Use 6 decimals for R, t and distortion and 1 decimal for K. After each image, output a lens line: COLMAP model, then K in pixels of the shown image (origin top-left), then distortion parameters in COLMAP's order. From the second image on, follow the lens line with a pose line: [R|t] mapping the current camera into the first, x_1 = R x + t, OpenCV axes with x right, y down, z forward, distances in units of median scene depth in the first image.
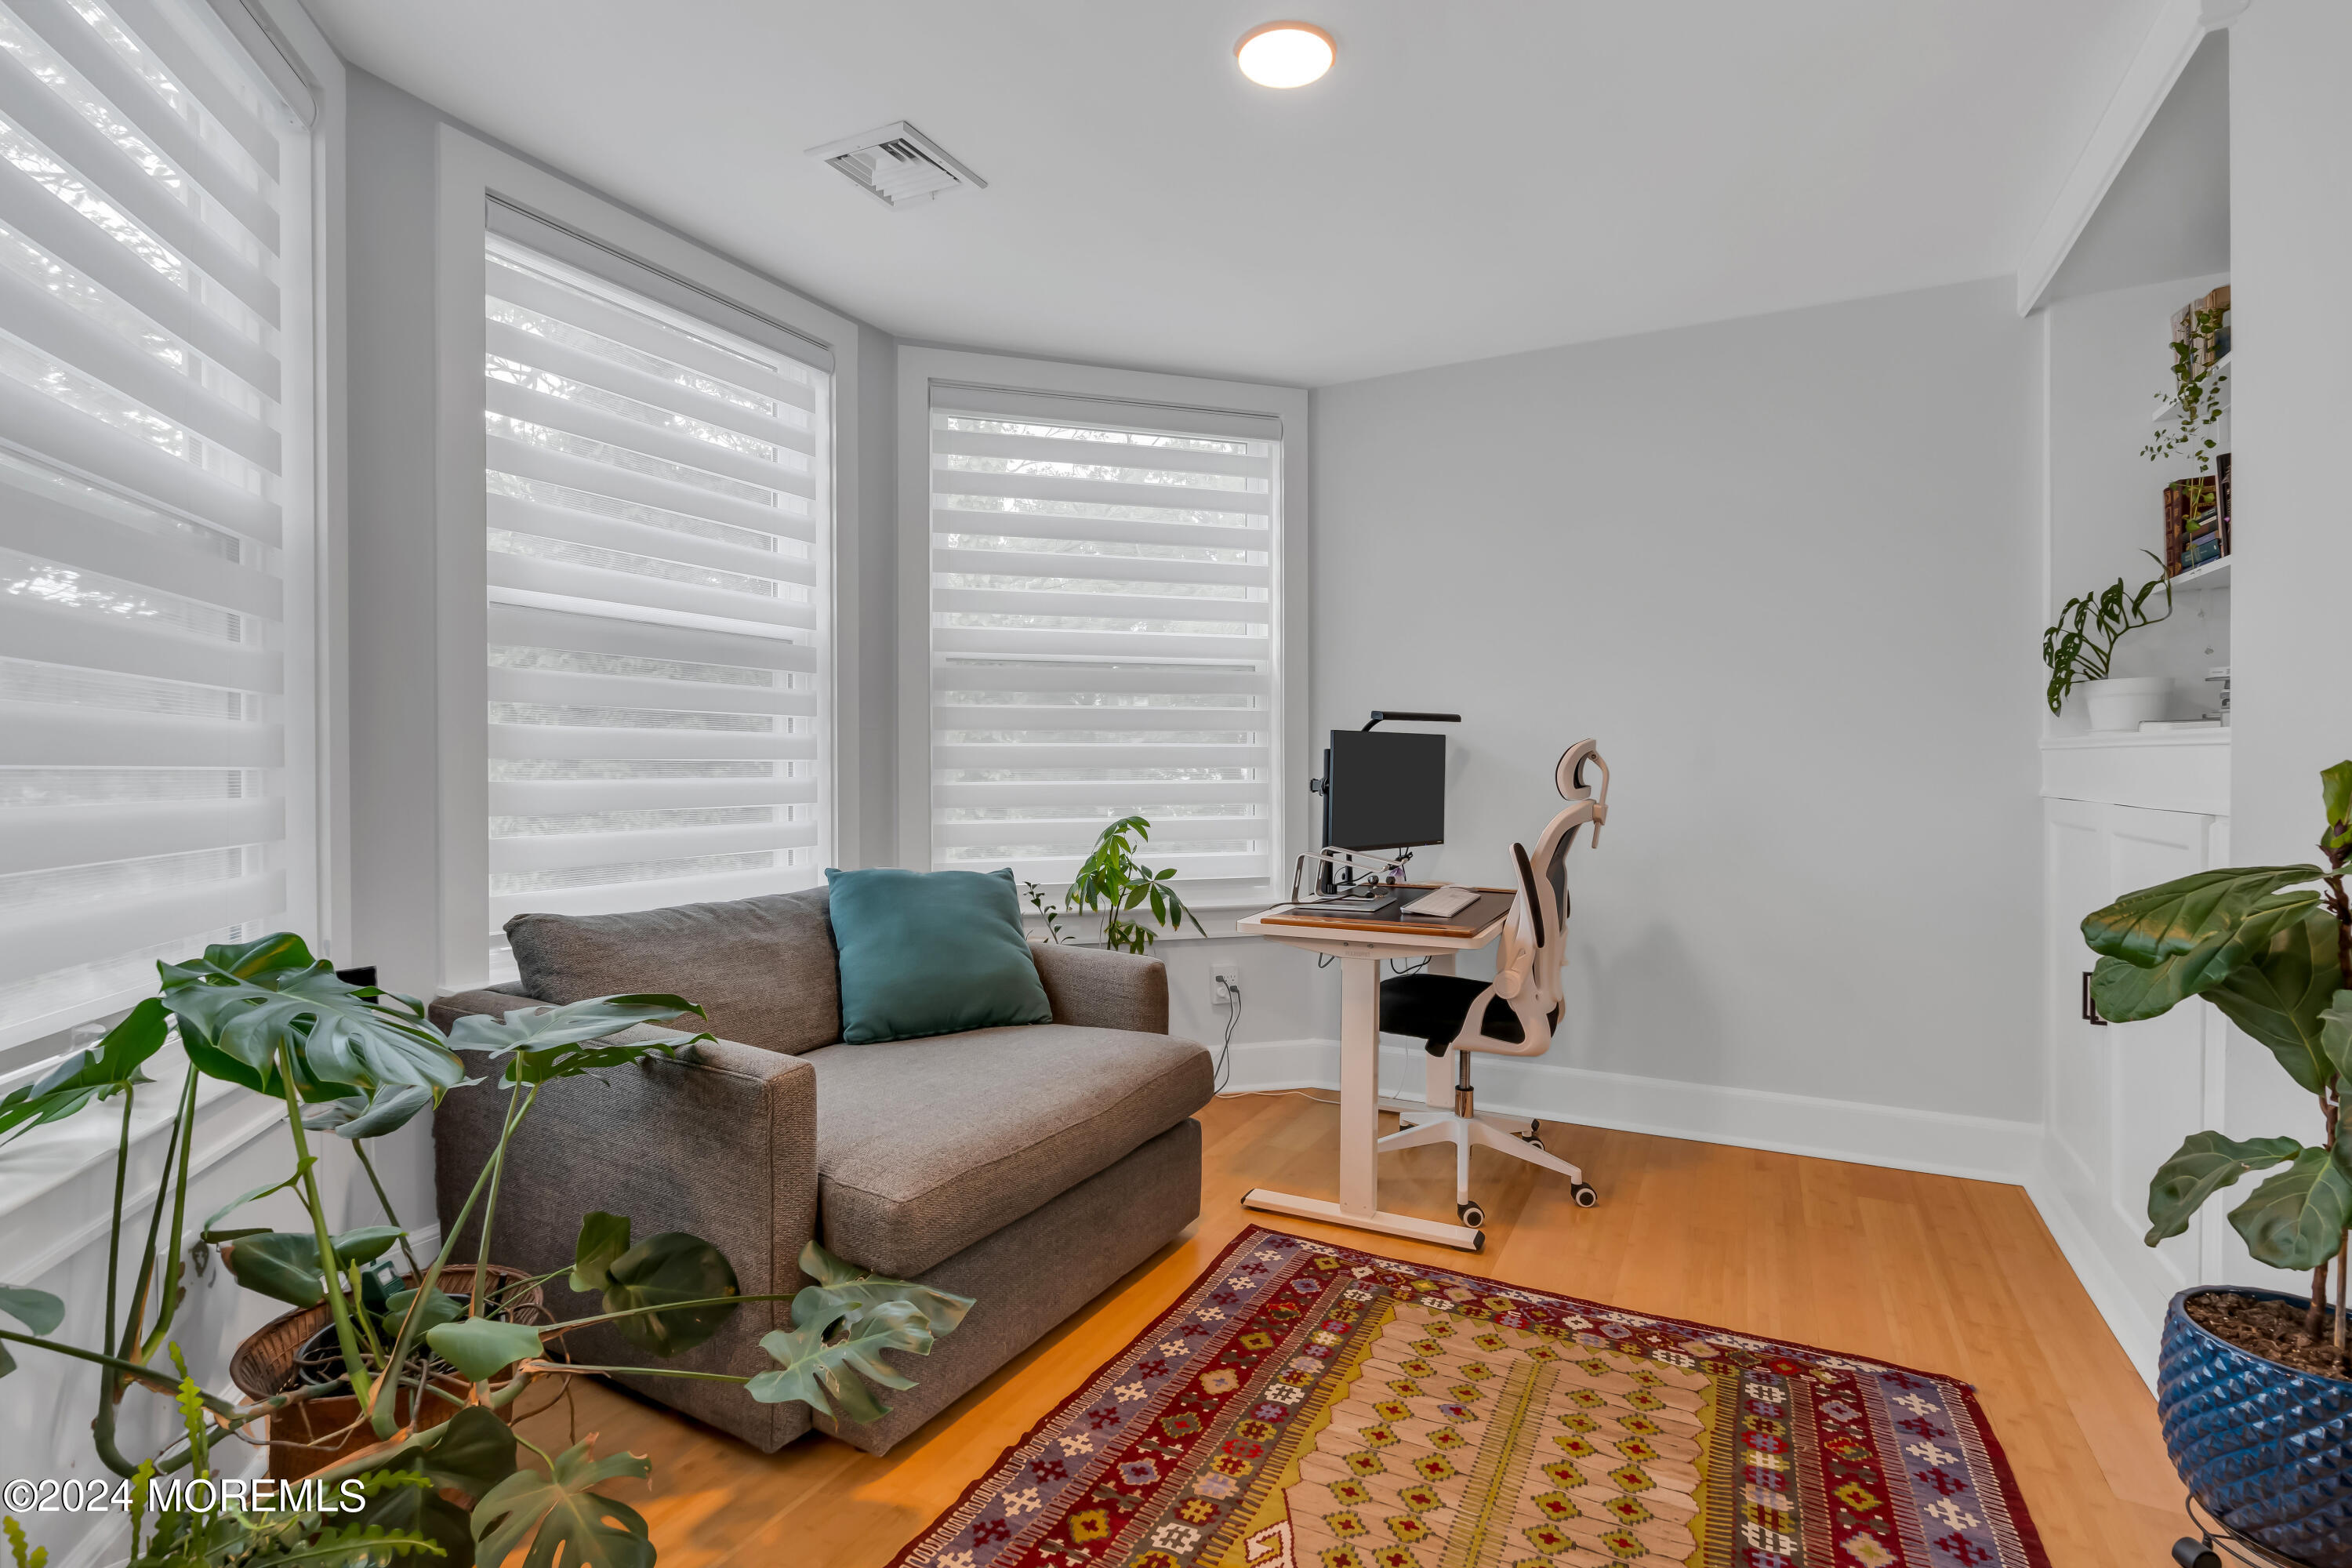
lens RADIAL K [[1098.7, 0, 1176.0], [0, 1098.7, 784.7], [0, 0, 1]] dist [-0.010653, 0.002530]
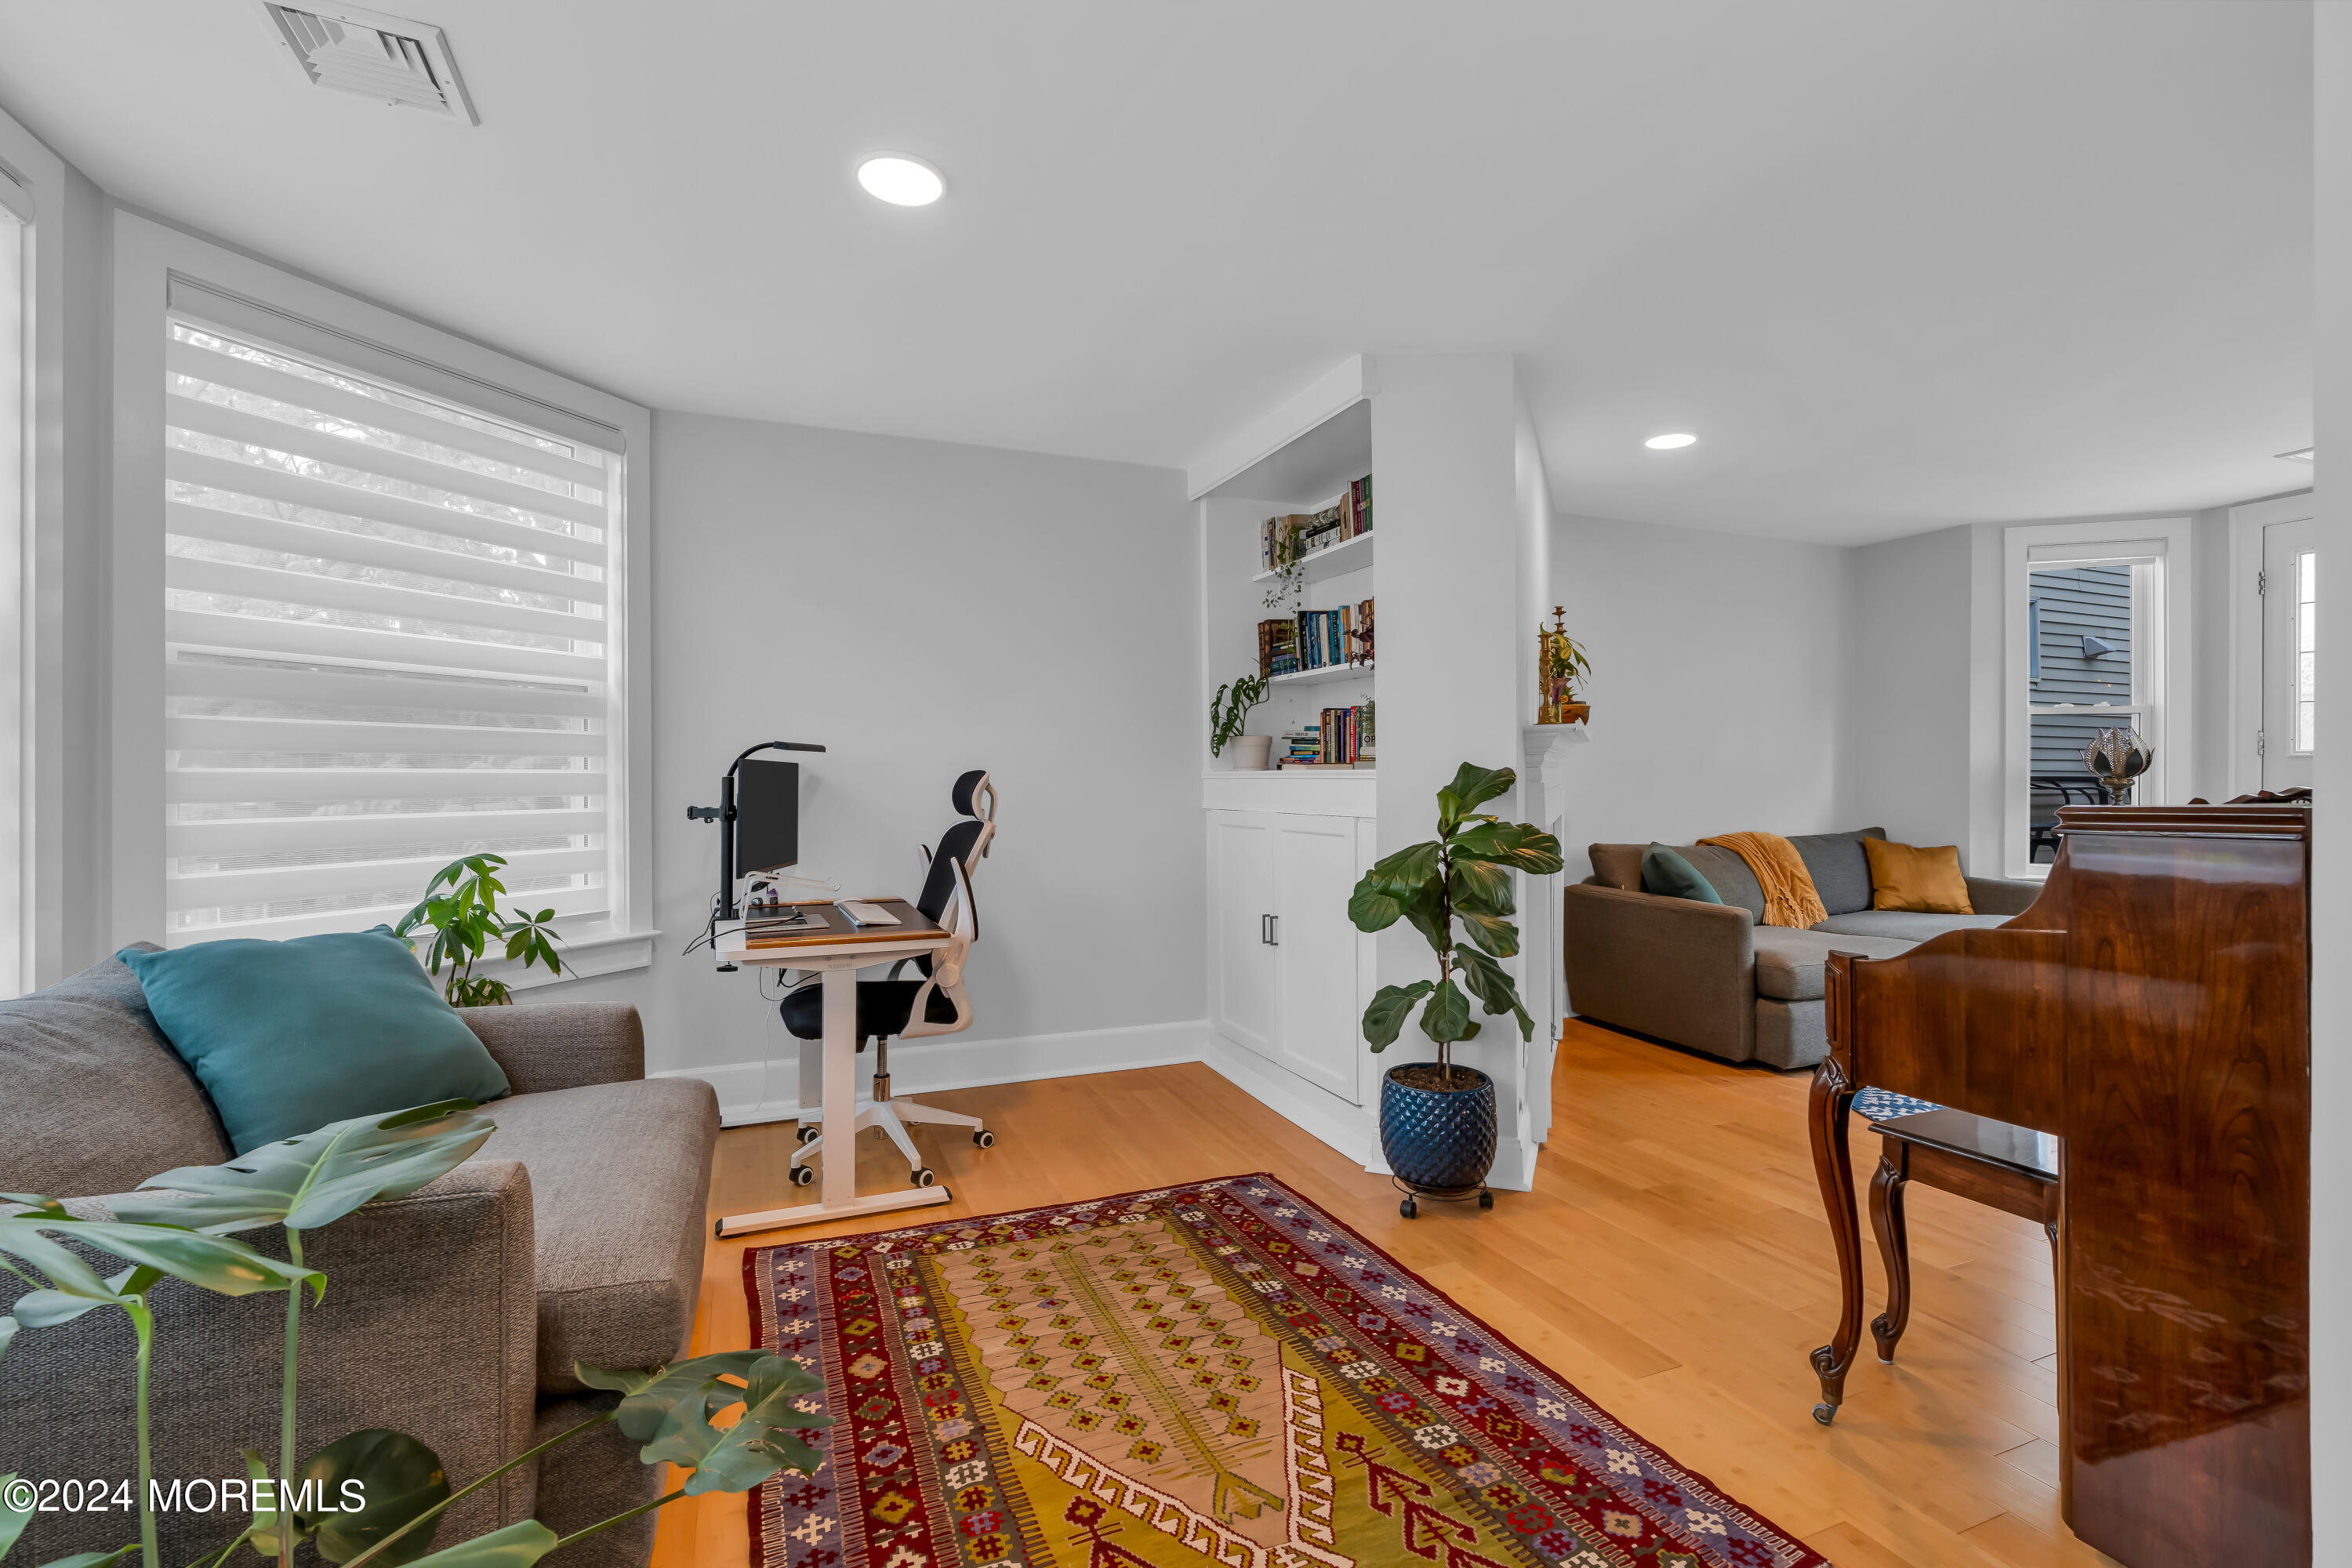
lens RADIAL K [[1049.3, 0, 1175.0], [0, 1049.3, 776.8], [0, 0, 1]] dist [-0.012711, 0.001220]
pose [[0.644862, 0.001318, 0.764298, -0.474068], [0.017184, 0.999721, -0.016223, -0.013688], [-0.764106, 0.023595, 0.644659, 0.076241]]
